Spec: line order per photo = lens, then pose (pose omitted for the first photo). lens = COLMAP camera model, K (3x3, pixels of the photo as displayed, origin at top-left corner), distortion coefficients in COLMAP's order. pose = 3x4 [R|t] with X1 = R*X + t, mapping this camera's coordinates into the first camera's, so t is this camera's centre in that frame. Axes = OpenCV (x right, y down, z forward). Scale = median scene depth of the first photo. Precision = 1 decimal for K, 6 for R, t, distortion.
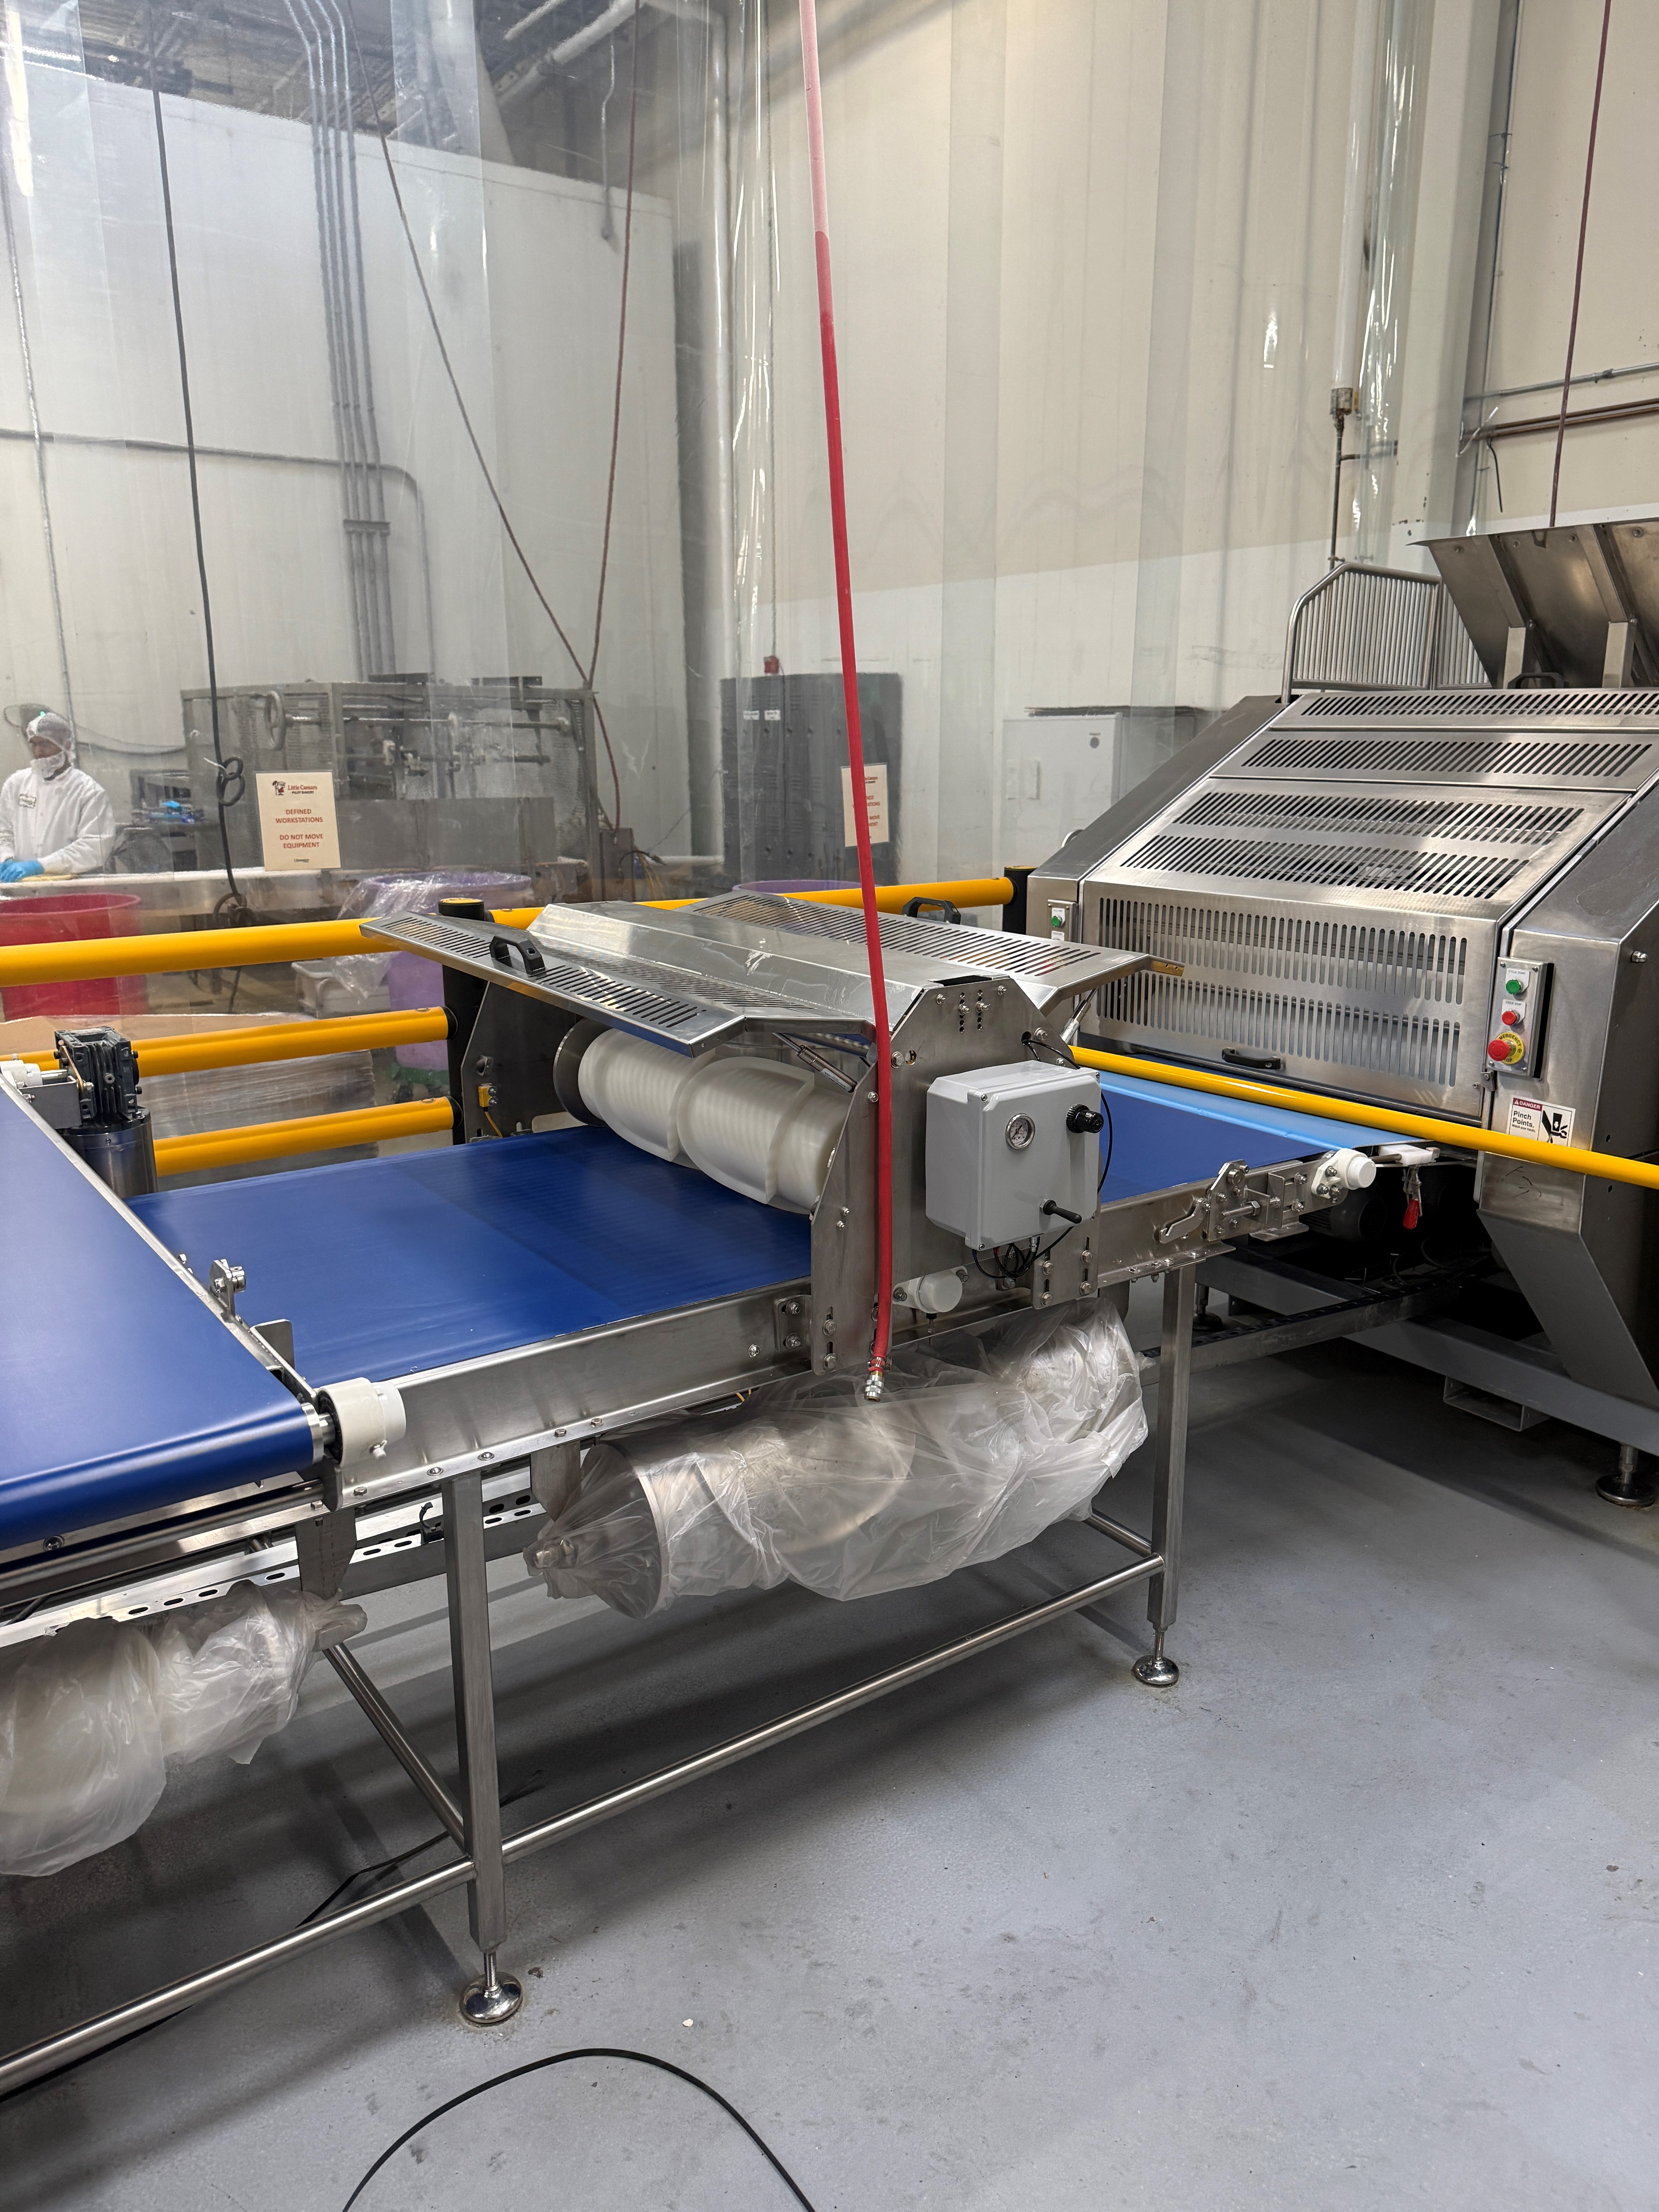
lens RADIAL K [[1574.9, 0, 843.3], [0, 1574.9, 1108.7], [0, 0, 1]] dist [0.040418, -0.066151]
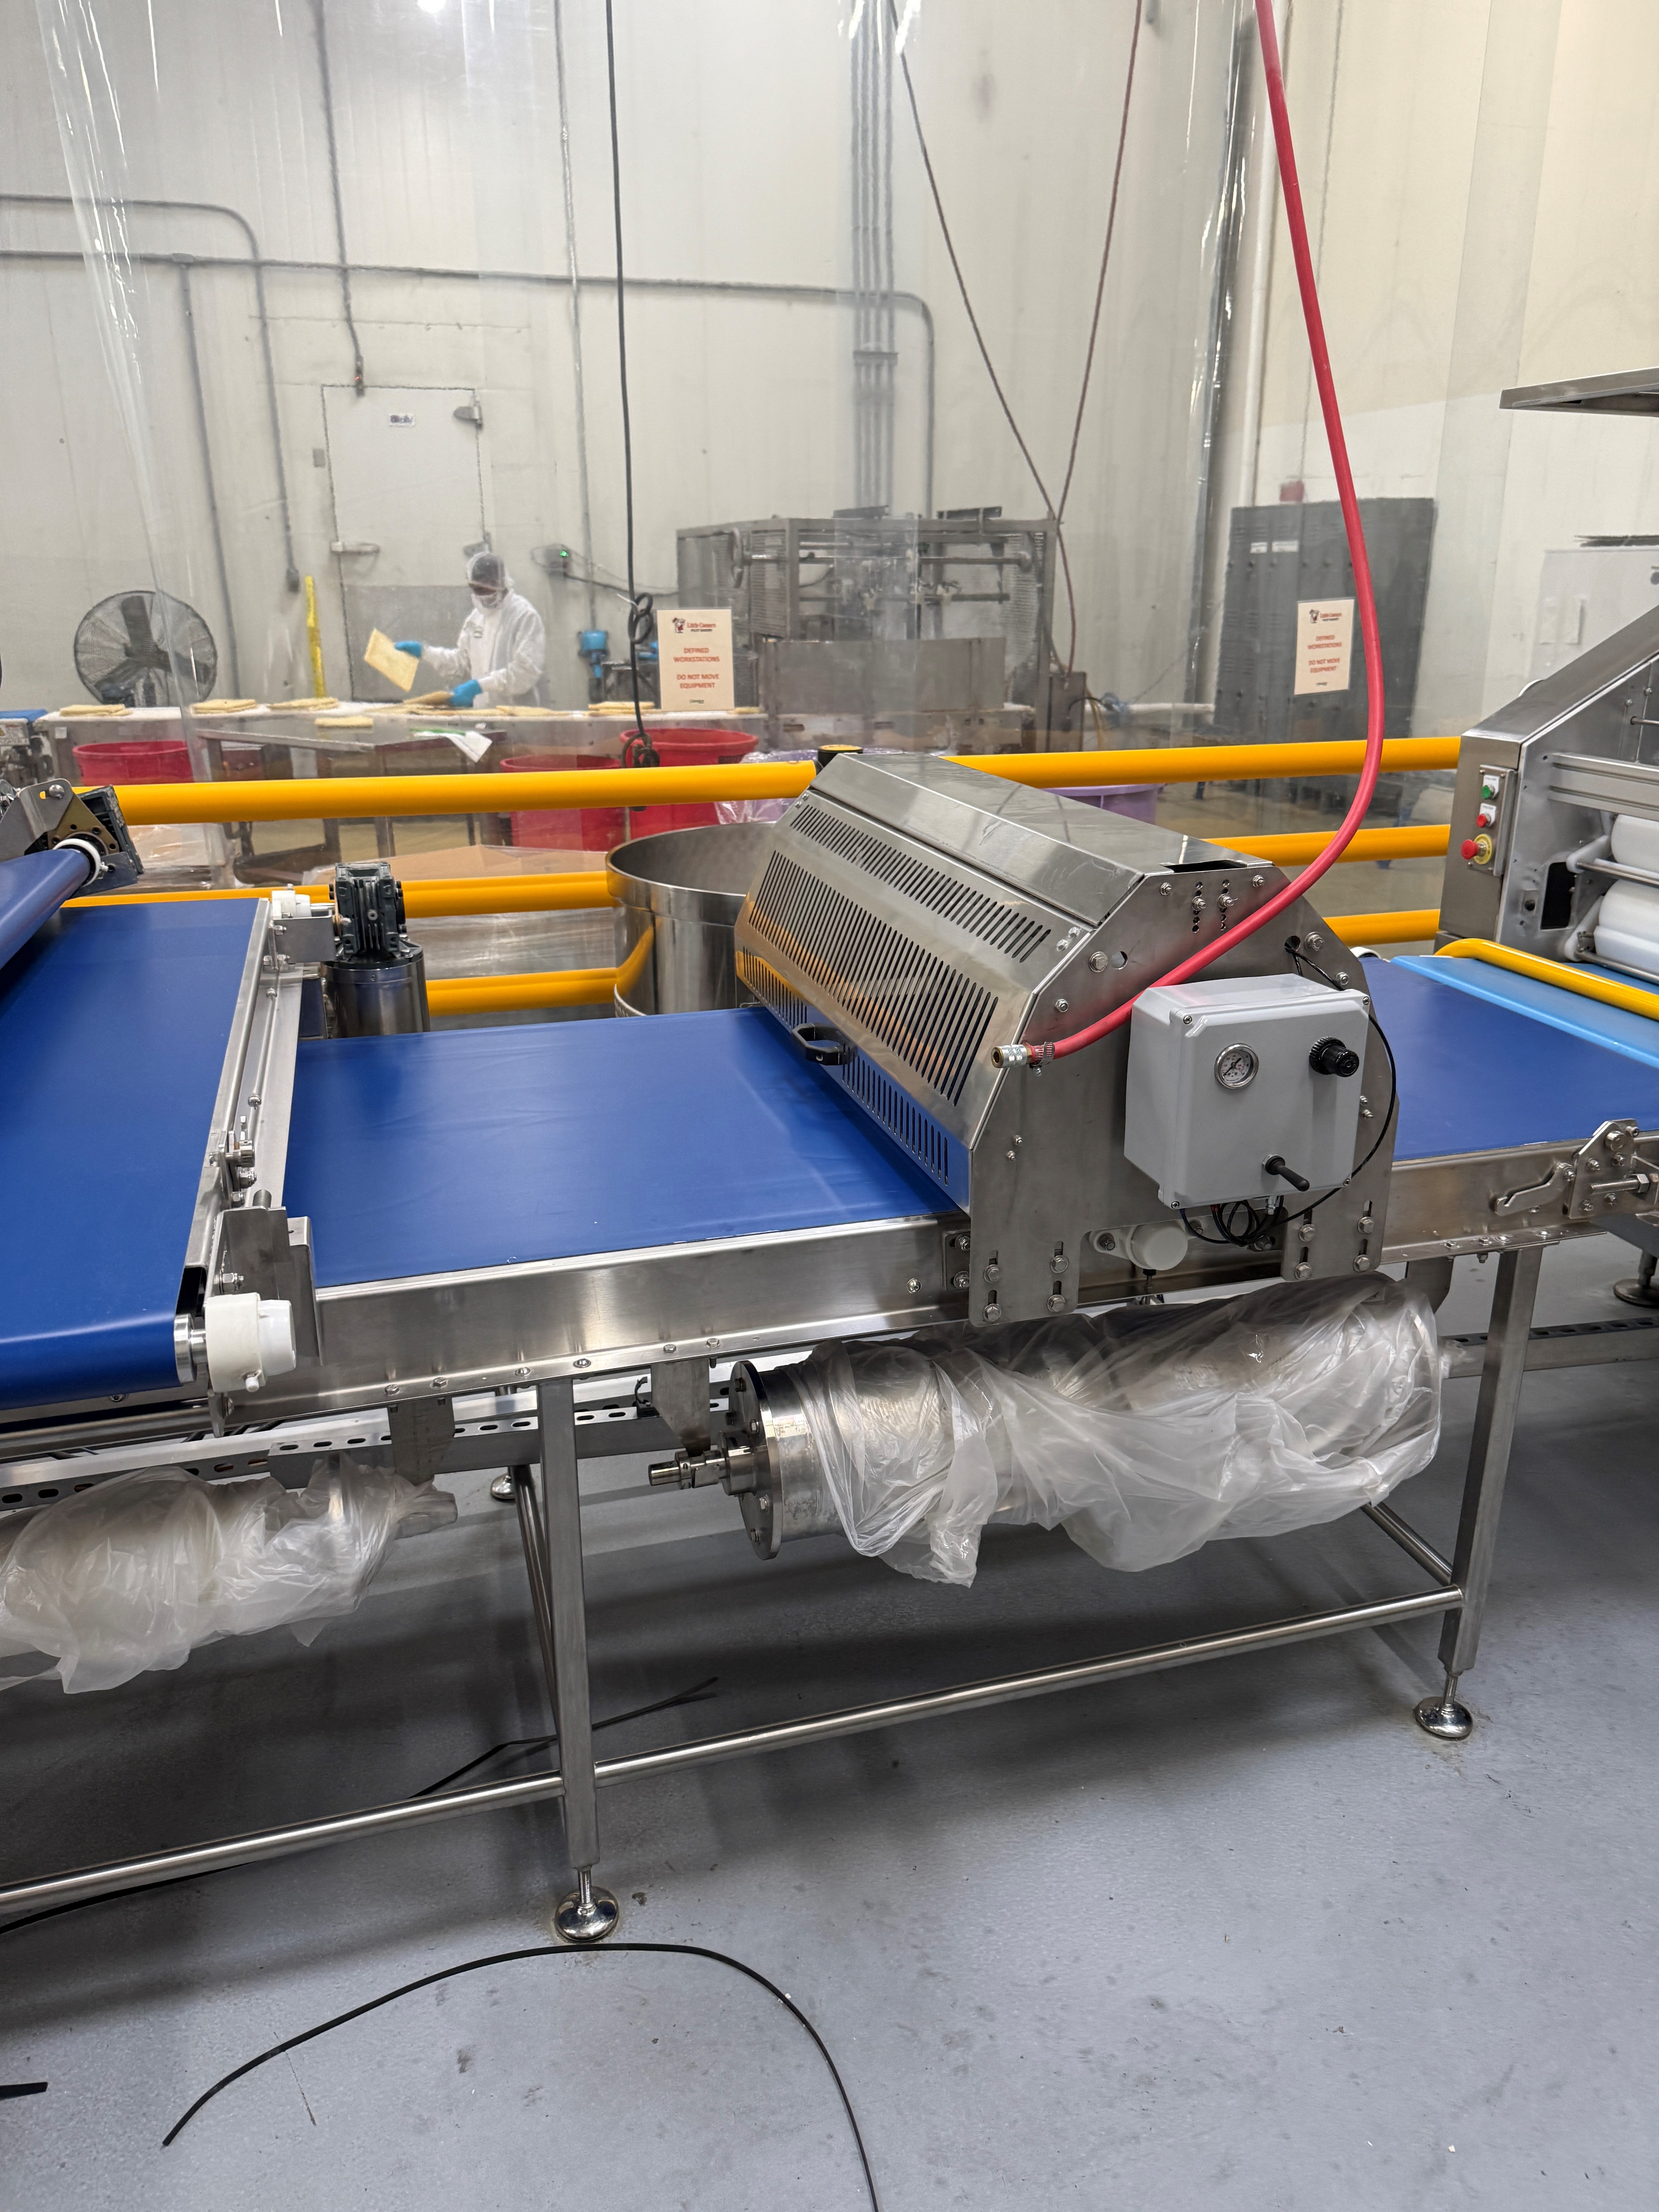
lens RADIAL K [[1569.5, 0, 829.5], [0, 1569.5, 1106.0], [0, 0, 1]] dist [-0.000211, -0.008687]
pose [[0.940668, 0.106391, -0.322218, 0.140189], [-0.076398, 0.991599, 0.104378, -0.025564], [0.330616, -0.073568, 0.940894, 0.163792]]
